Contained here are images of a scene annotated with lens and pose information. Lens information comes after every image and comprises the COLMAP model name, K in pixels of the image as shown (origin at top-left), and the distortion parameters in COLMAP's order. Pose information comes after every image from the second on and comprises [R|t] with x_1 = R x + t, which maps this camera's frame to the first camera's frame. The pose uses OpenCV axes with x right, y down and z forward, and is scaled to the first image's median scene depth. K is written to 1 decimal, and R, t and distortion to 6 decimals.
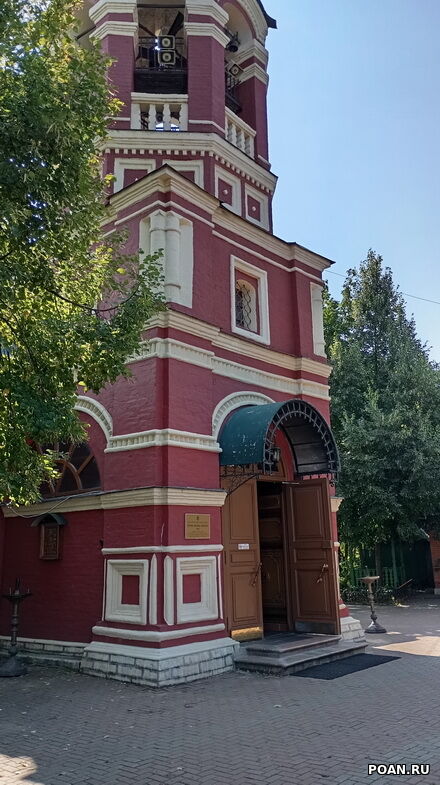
lens RADIAL K [[647.0, 0, 220.0], [0, 647.0, 392.5], [0, 0, 1]] dist [0.032377, -0.007685]
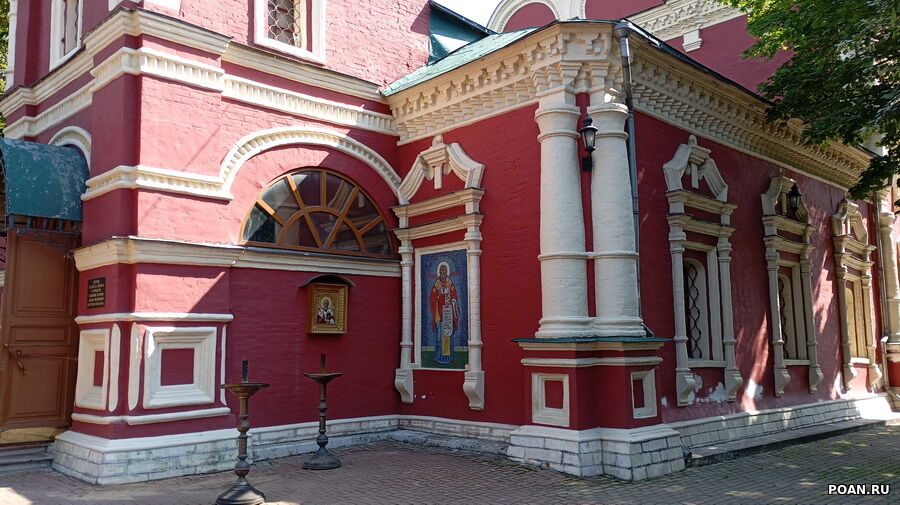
lens RADIAL K [[741.7, 0, 450.0], [0, 741.7, 252.5], [0, 0, 1]] dist [0.032377, -0.007685]
pose [[0.997242, -0.000616, -0.074218, 0.360264], [0.009691, 0.992485, 0.121984, 0.053911], [0.073585, -0.122367, 0.989753, 0.130189]]
